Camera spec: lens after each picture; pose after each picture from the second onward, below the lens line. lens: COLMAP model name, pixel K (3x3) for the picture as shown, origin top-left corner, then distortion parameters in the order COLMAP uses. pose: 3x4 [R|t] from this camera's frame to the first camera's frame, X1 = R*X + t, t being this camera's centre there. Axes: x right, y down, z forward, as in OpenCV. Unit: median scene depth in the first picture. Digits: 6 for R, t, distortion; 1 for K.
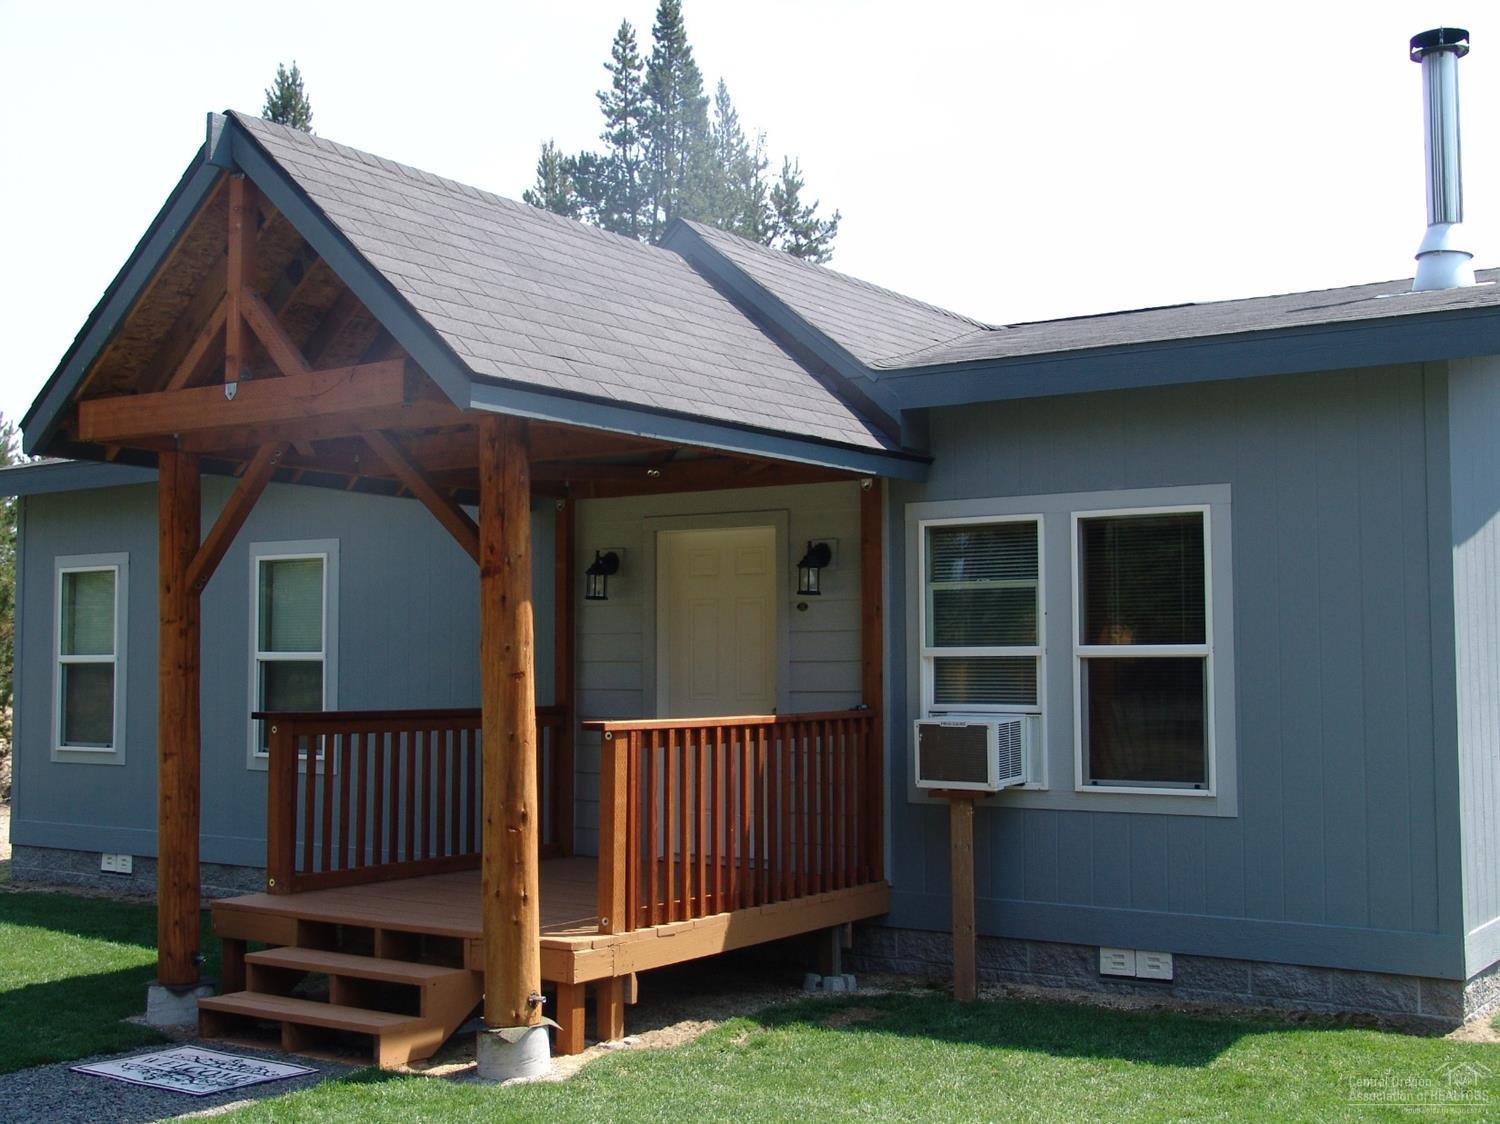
lens RADIAL K [[1771.2, 0, 750.0], [0, 1771.2, 562.0], [0, 0, 1]] dist [-0.030961, 0.053250]
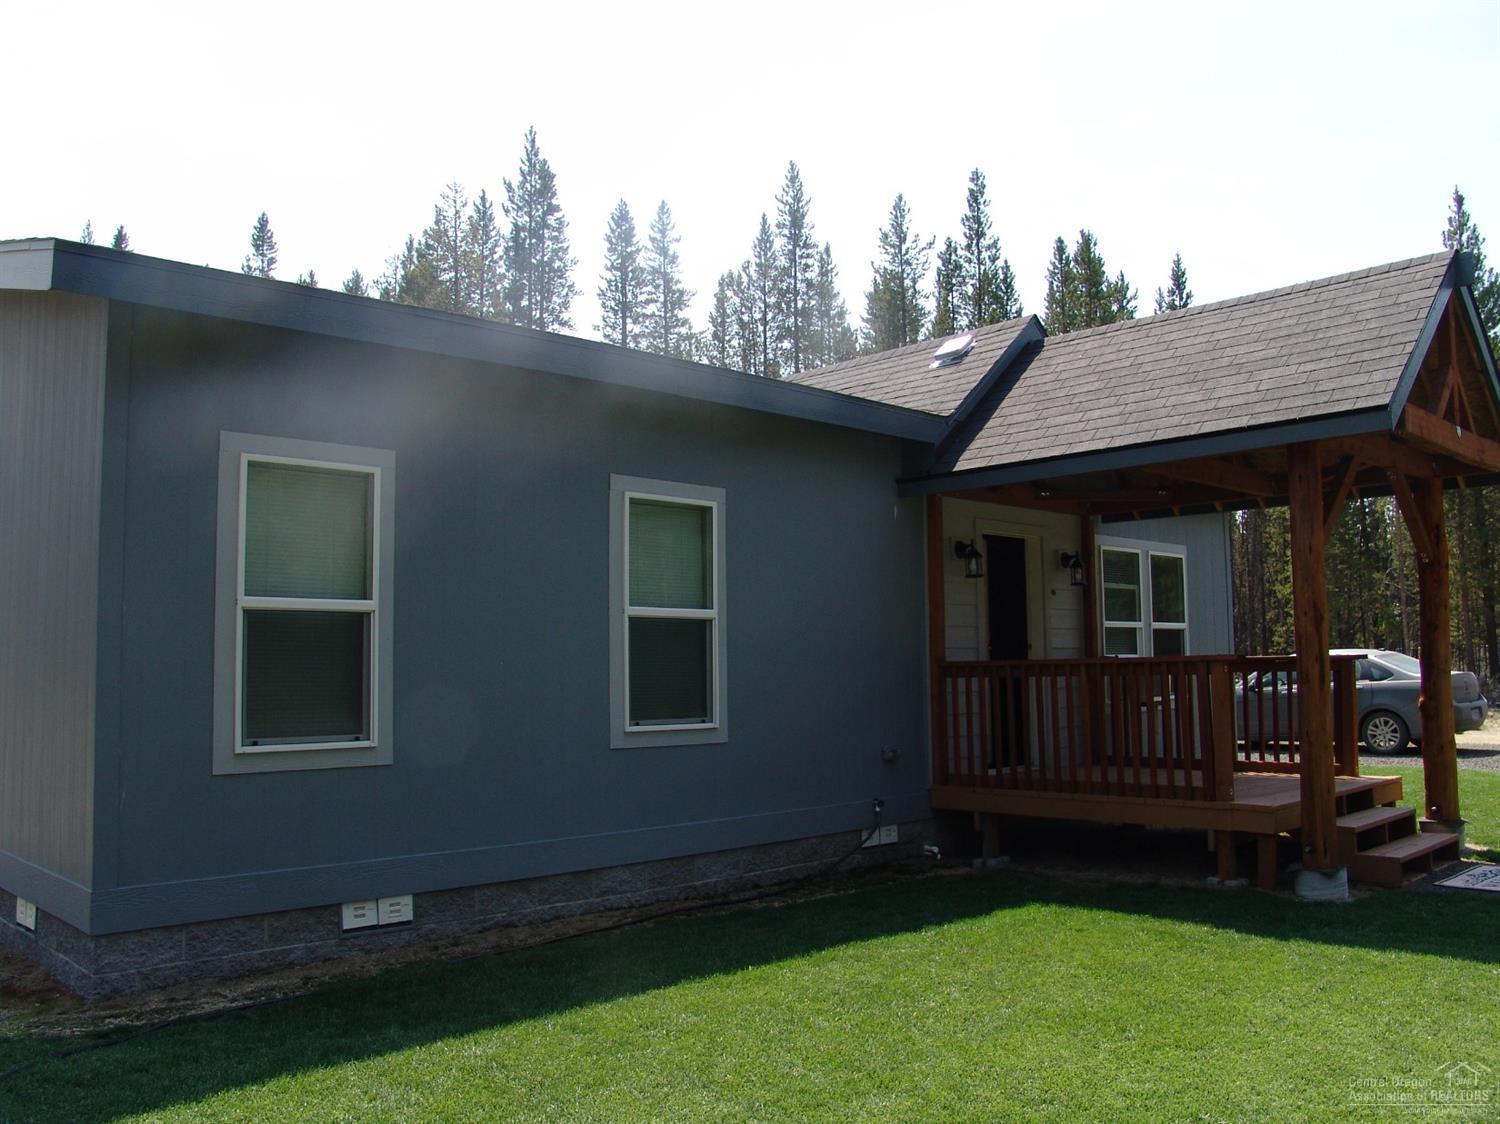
lens RADIAL K [[1248.1, 0, 750.0], [0, 1248.1, 562.0], [0, 0, 1]] dist [-0.162826, 0.140712]
pose [[0.213935, 0.081409, 0.973450, -1.152348], [-0.046234, 0.996248, -0.073155, 0.096480], [-0.975753, -0.029356, 0.216897, 1.121613]]
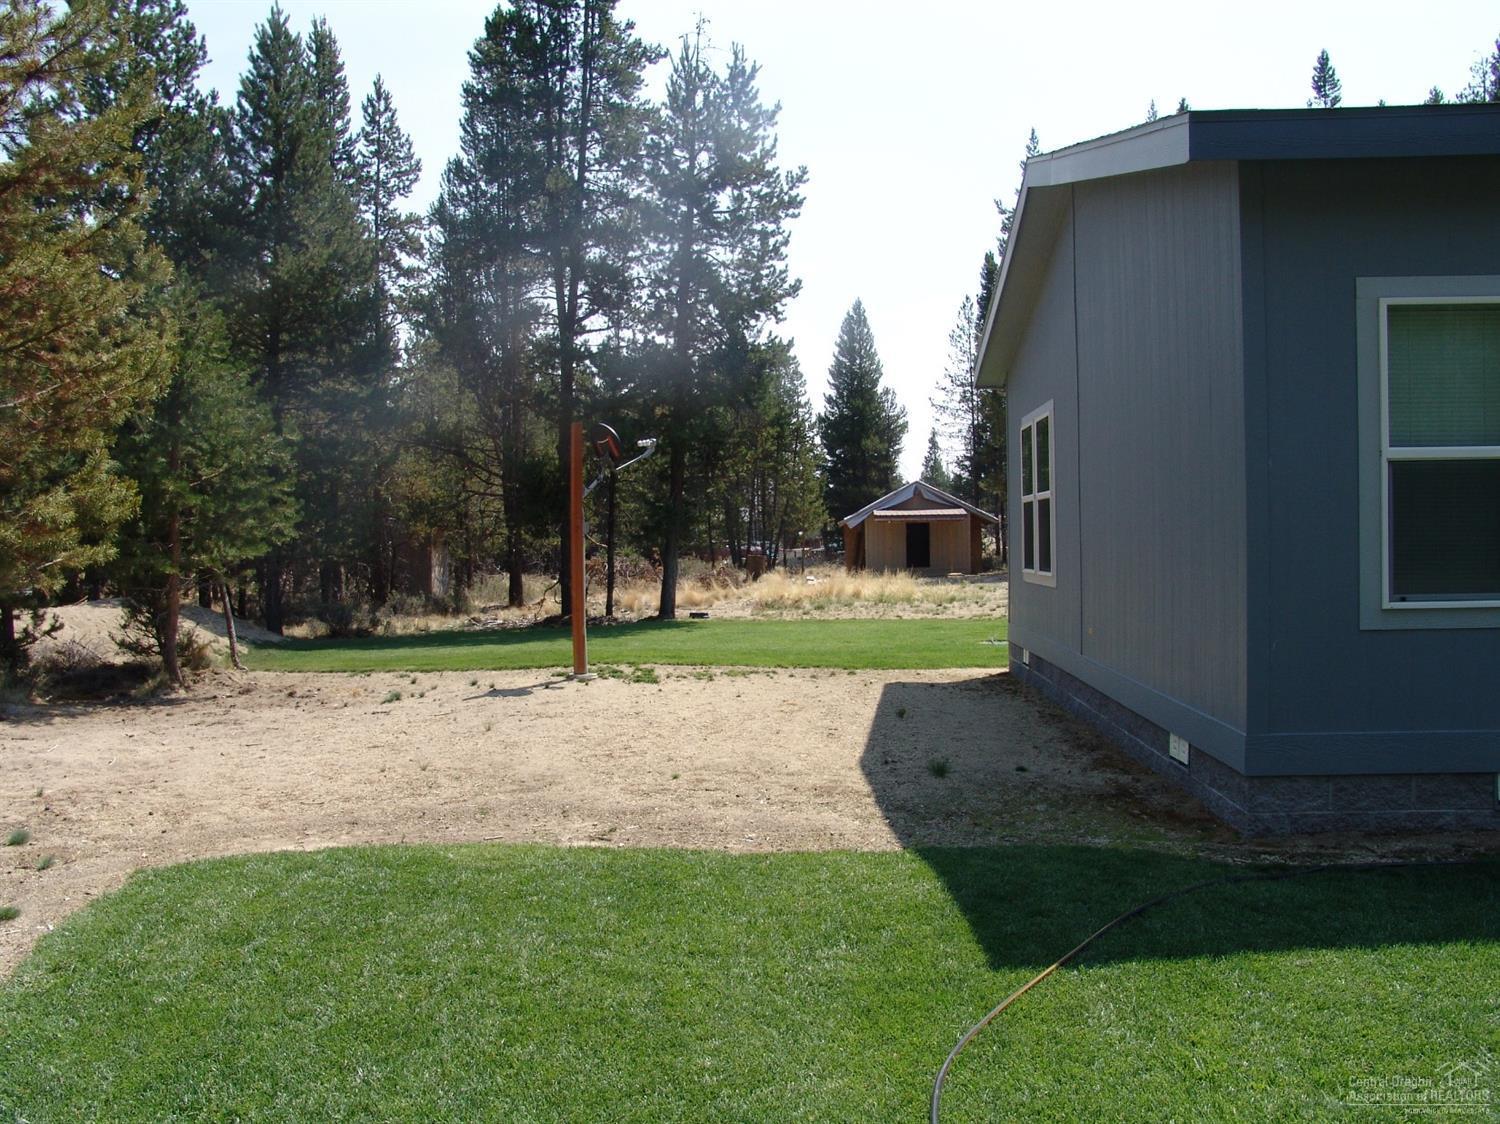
lens RADIAL K [[1248.1, 0, 750.0], [0, 1248.1, 562.0], [0, 0, 1]] dist [-0.162826, 0.140712]
pose [[0.866734, -0.020412, 0.498353, -1.170593], [-0.016794, 0.997401, 0.070061, 0.100468], [-0.498488, -0.069094, 0.864139, 1.148825]]
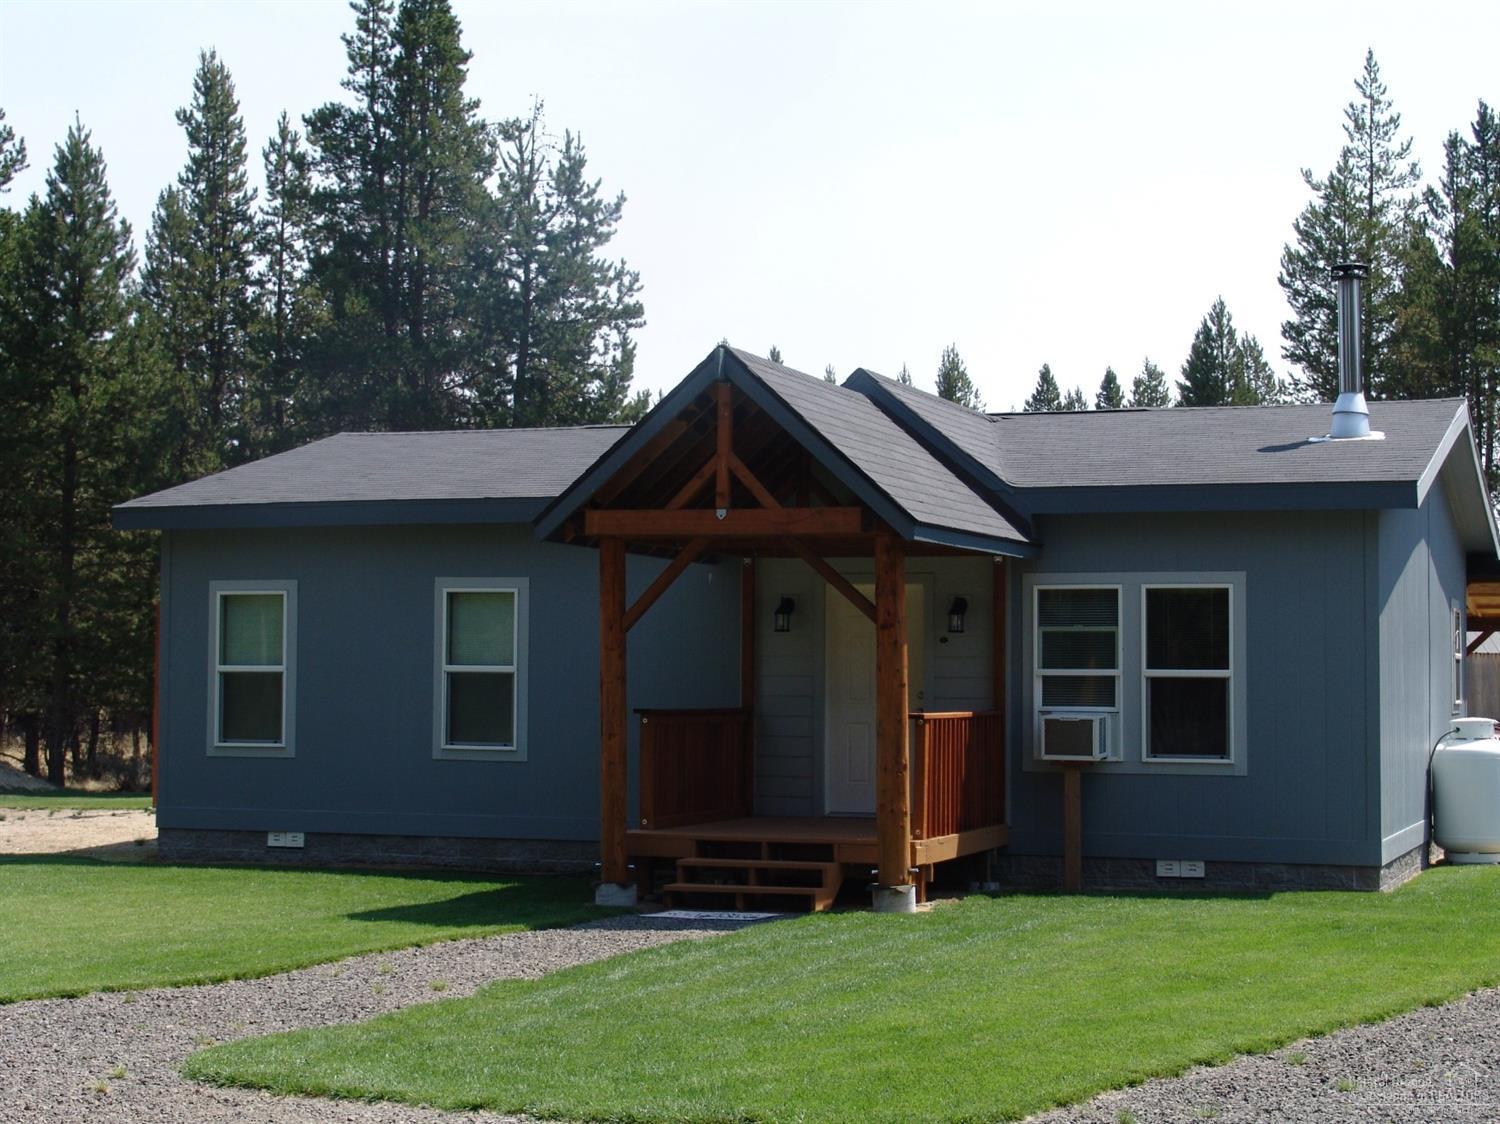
lens RADIAL K [[2504.6, 0, 750.0], [0, 2504.6, 562.0], [0, 0, 1]] dist [-0.000926, 0.172910]
pose [[0.971338, 0.019610, 0.236892, -0.672093], [-0.022746, 0.999686, 0.010510, -0.062616], [-0.236612, -0.015597, 0.971479, -1.059846]]
